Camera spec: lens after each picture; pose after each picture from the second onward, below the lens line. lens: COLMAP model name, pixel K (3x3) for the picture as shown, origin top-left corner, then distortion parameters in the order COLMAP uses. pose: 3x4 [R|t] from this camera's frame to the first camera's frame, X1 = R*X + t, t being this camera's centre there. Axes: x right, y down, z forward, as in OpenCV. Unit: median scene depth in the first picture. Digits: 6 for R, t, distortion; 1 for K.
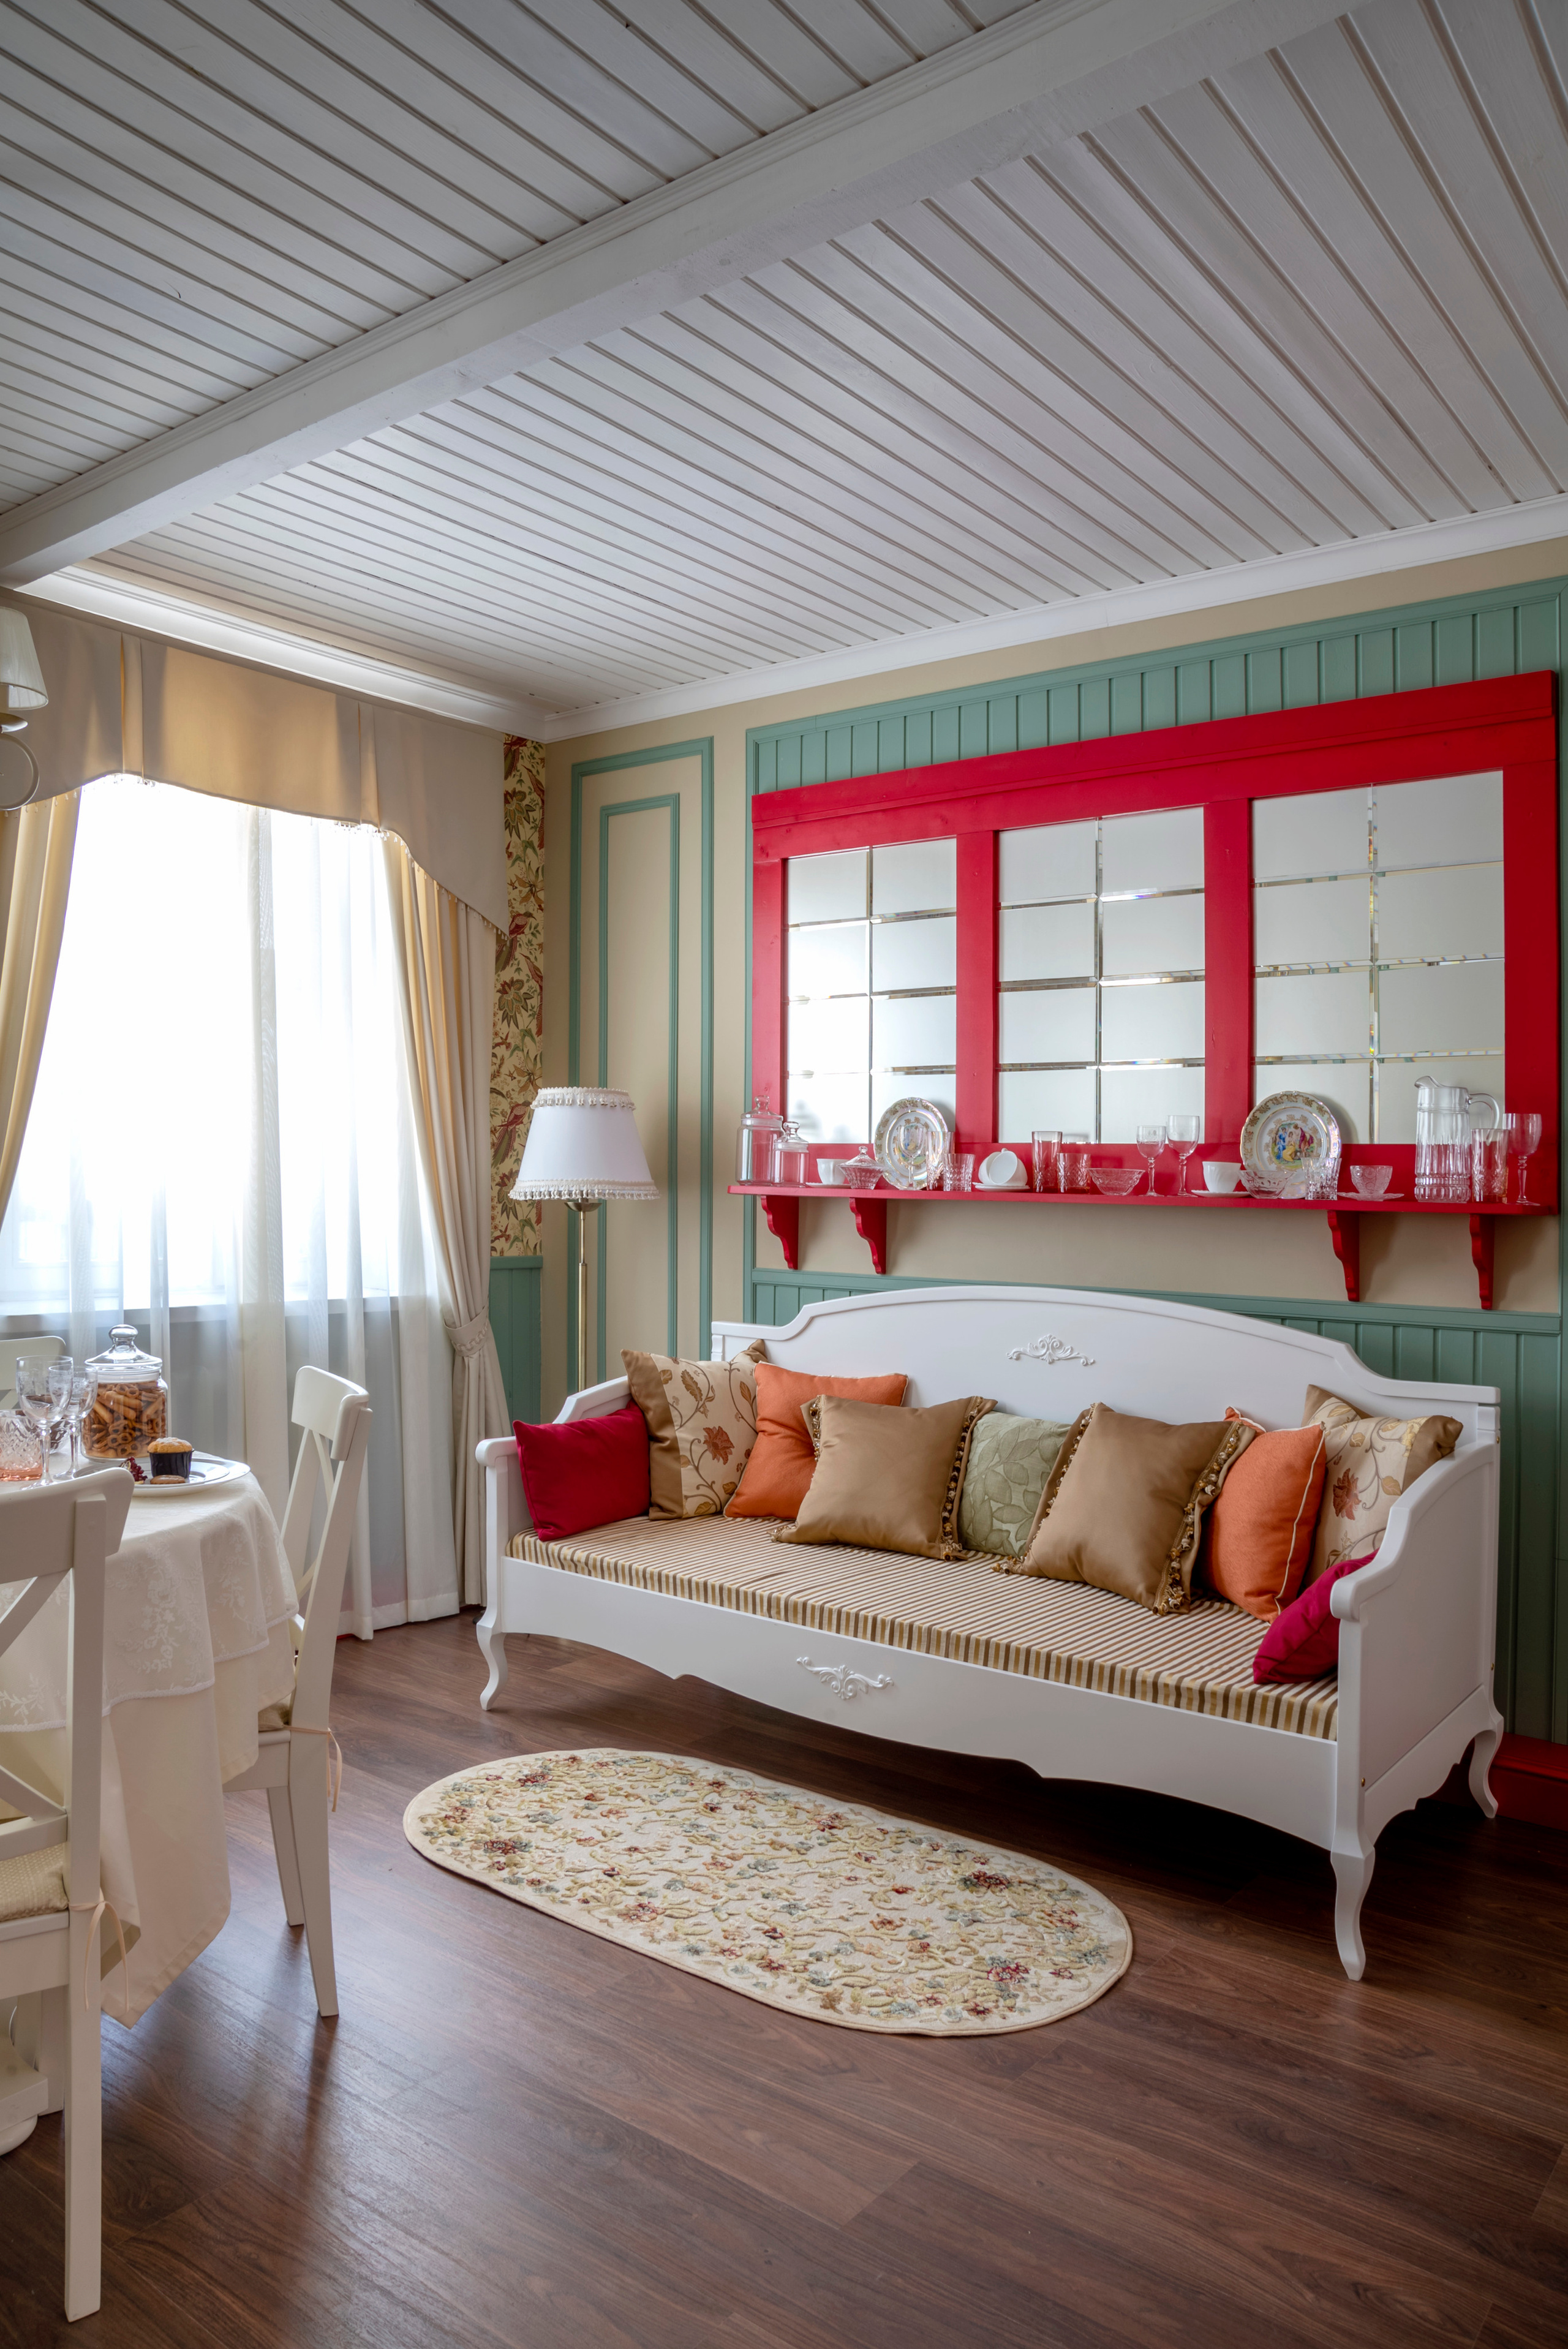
lens RADIAL K [[1825.1, 0, 829.8], [0, 1825.1, 1164.1], [0, 0, 1]] dist [-0.049985, 0.003808]
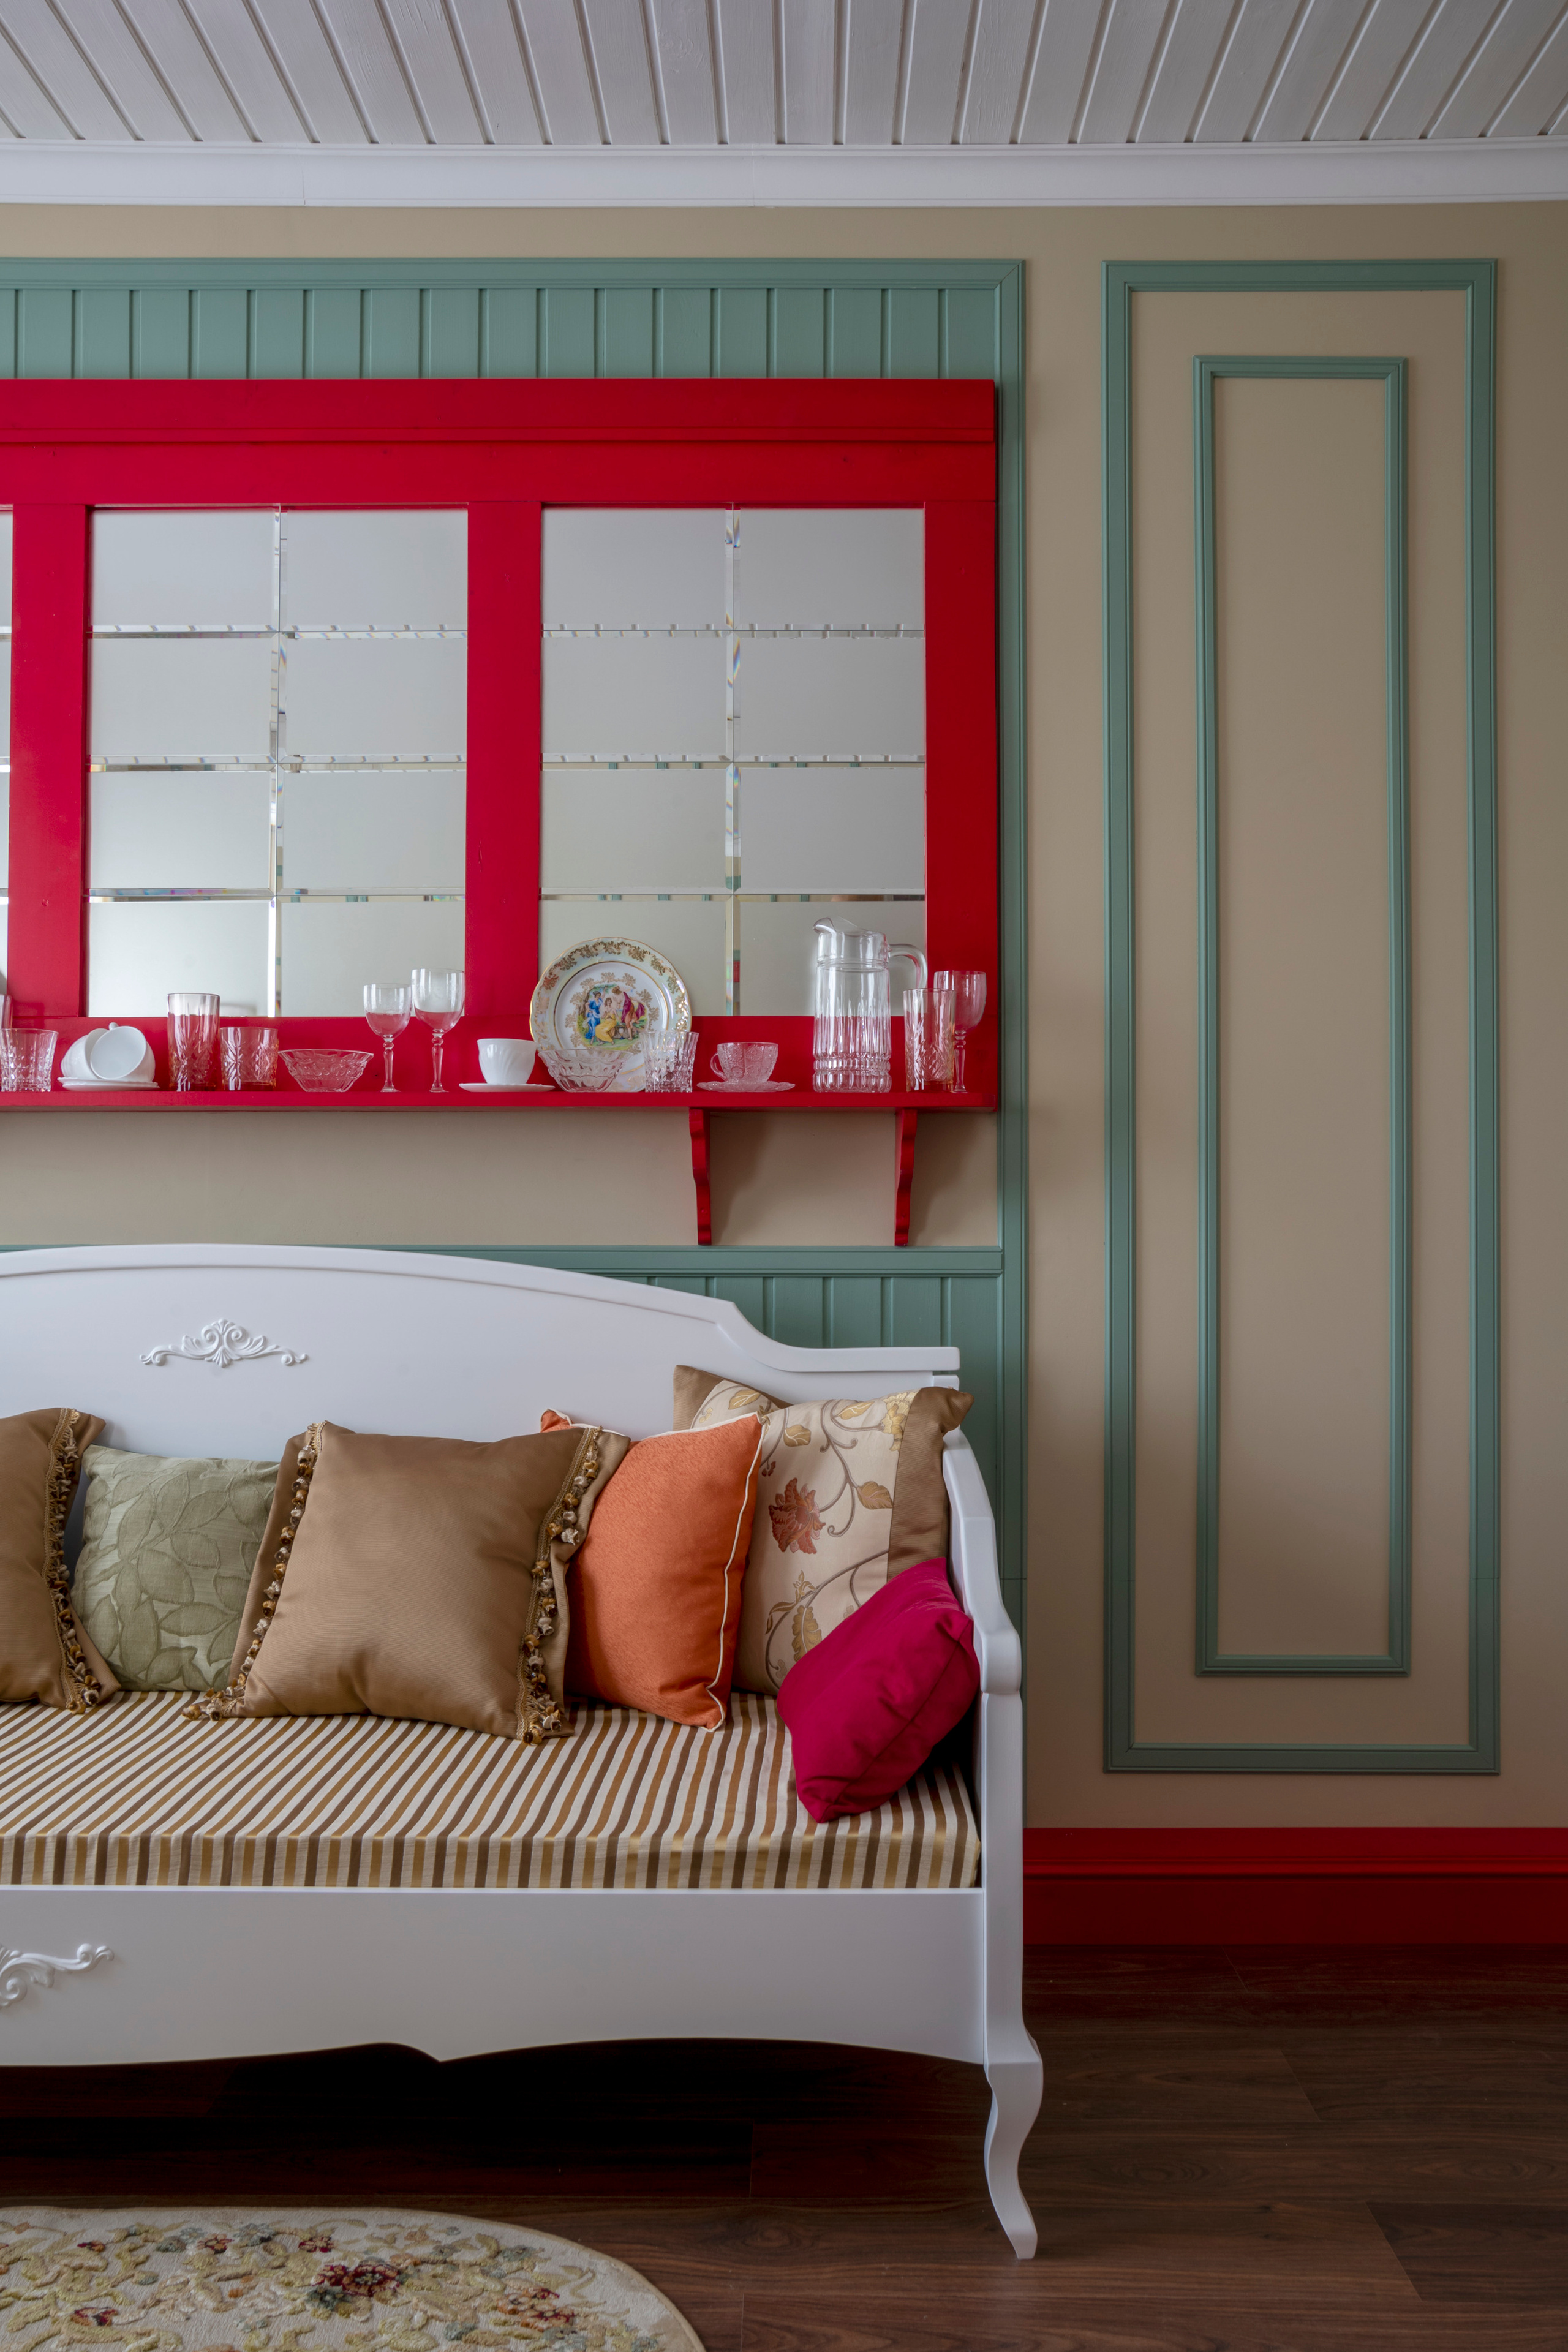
lens RADIAL K [[2028.7, 0, 868.9], [0, 2028.7, 1187.3], [0, 0, 1]] dist [-0.099696, 0.164761]
pose [[0.772345, 0.001481, 0.635201, -0.137030], [0.007049, 0.999916, -0.010902, 0.056655], [-0.635164, 0.012898, 0.772270, 0.333477]]
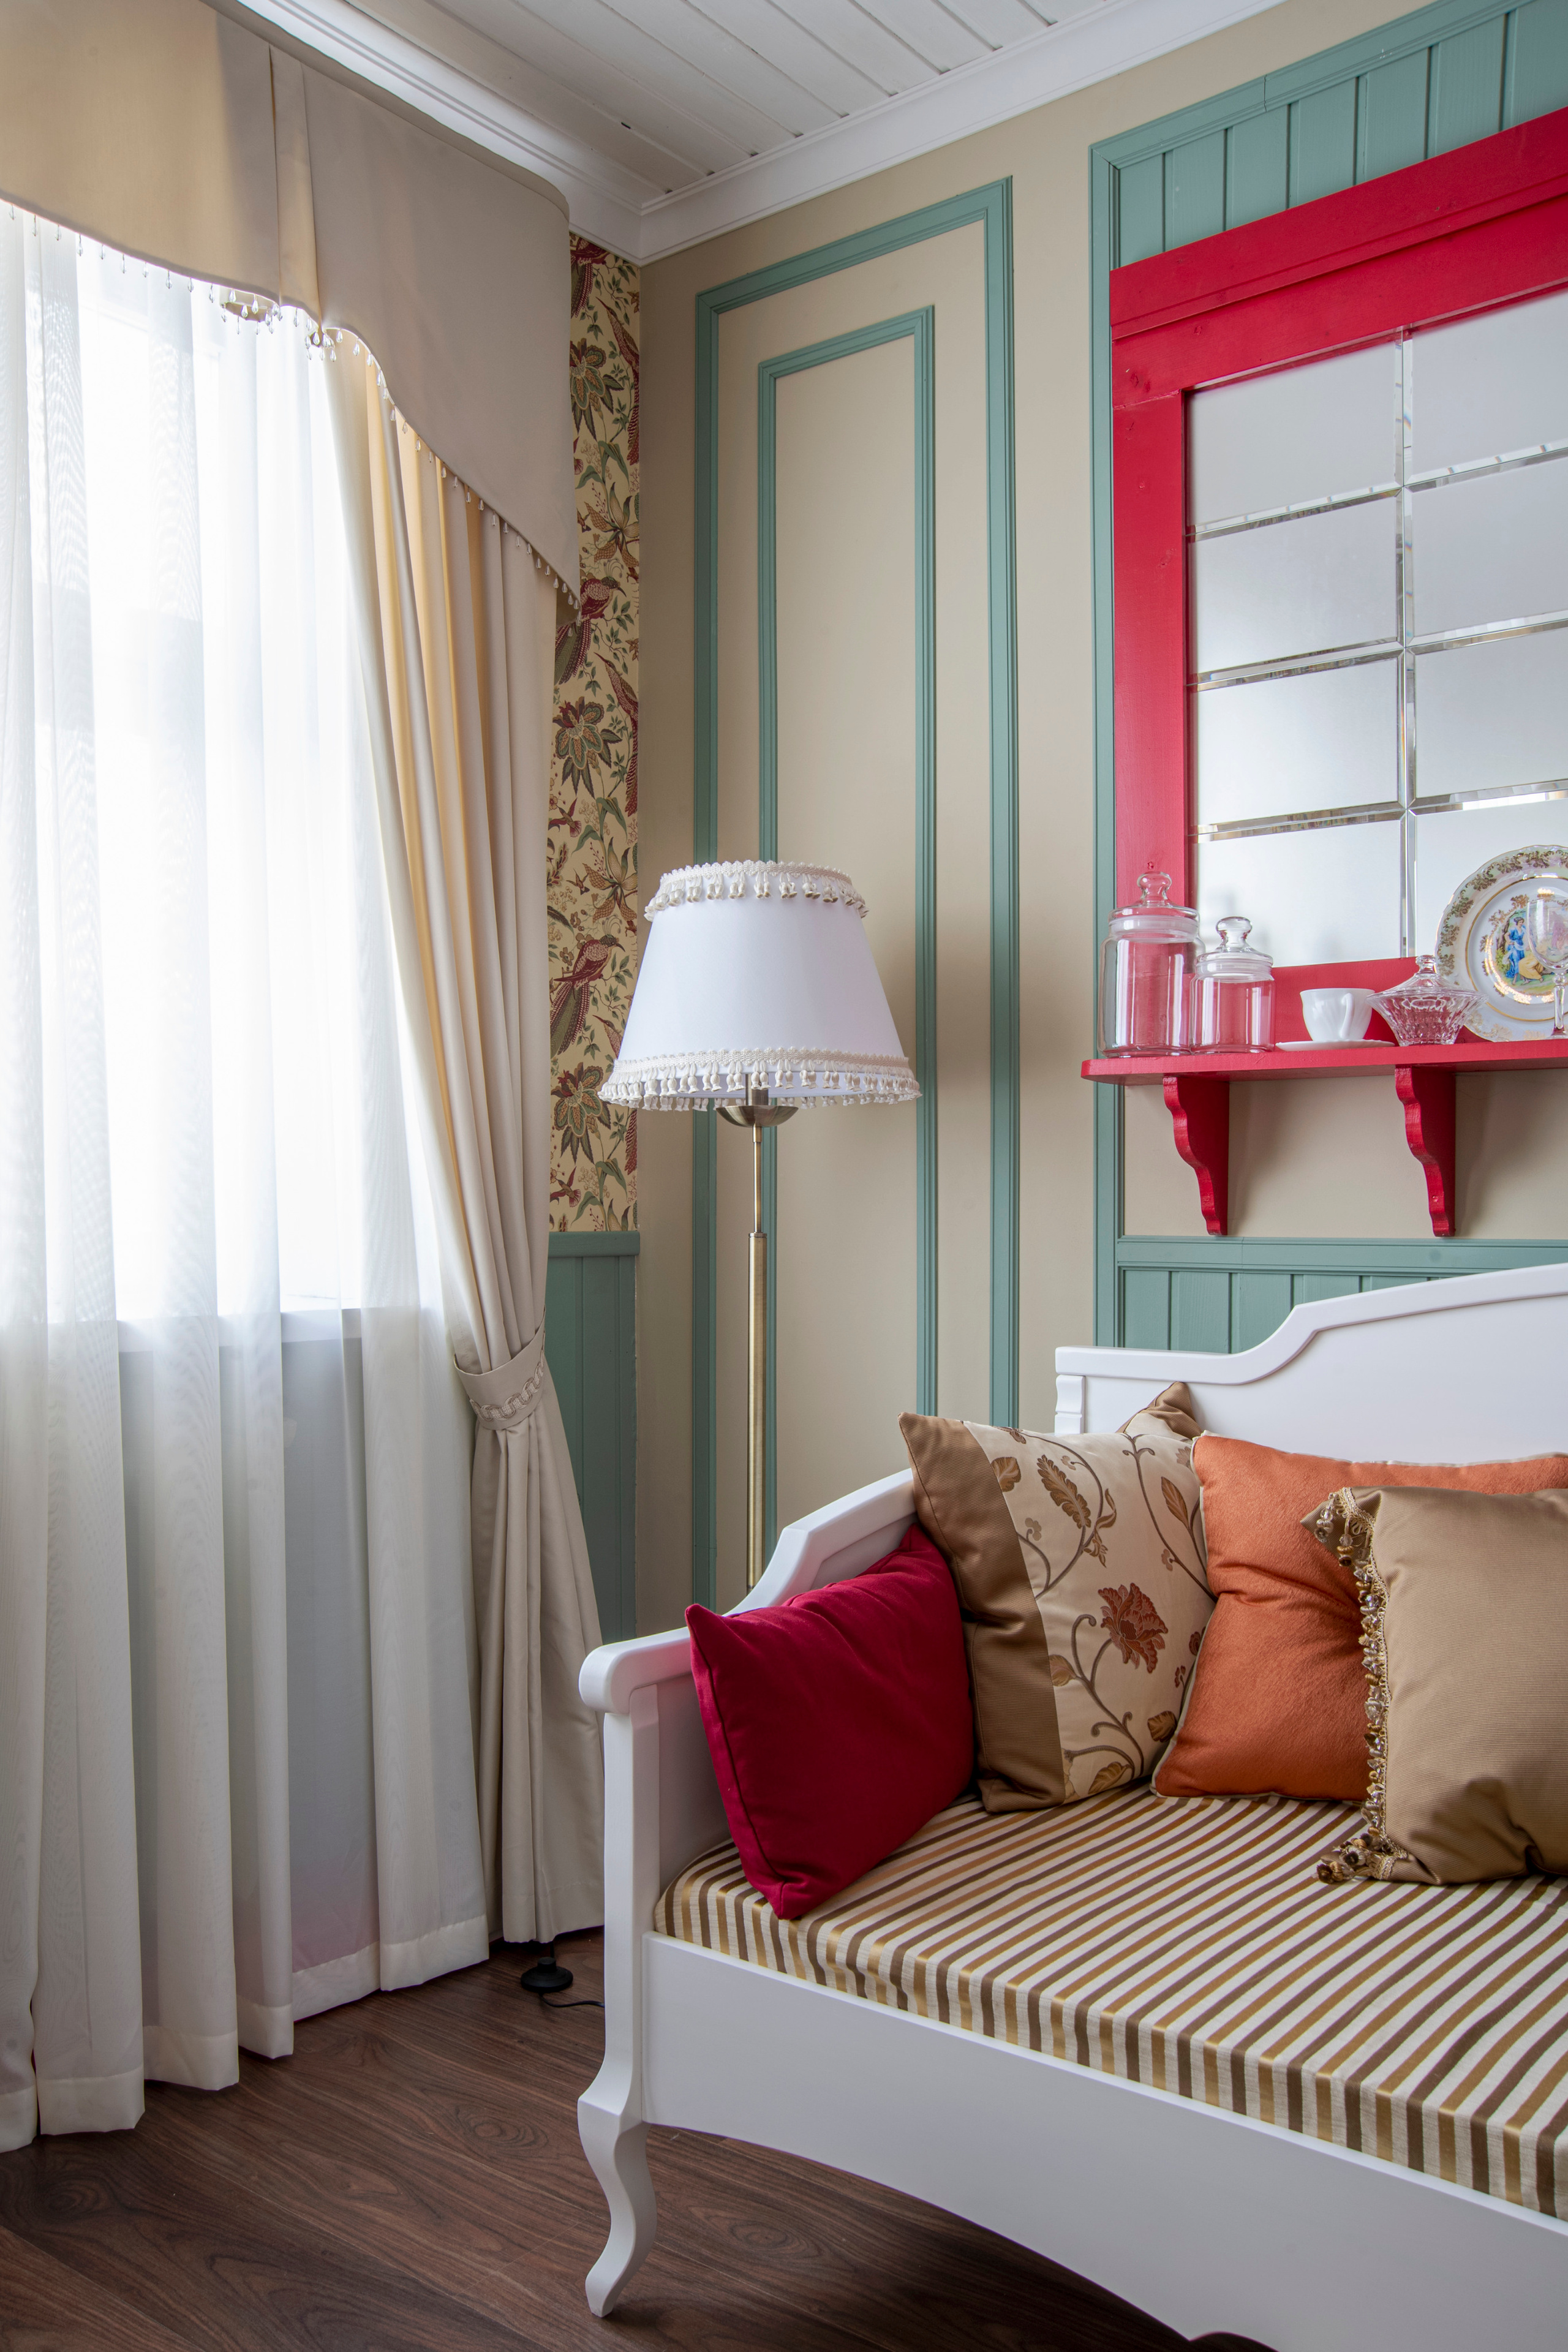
lens RADIAL K [[1921.4, 0, 972.2], [0, 1921.4, 1172.9], [0, 0, 1]] dist [-0.086603, 0.177913]
pose [[0.994906, -0.007223, 0.100551, -0.153229], [0.009709, 0.999659, -0.024256, 0.059895], [-0.100342, 0.025109, 0.994636, 0.581595]]
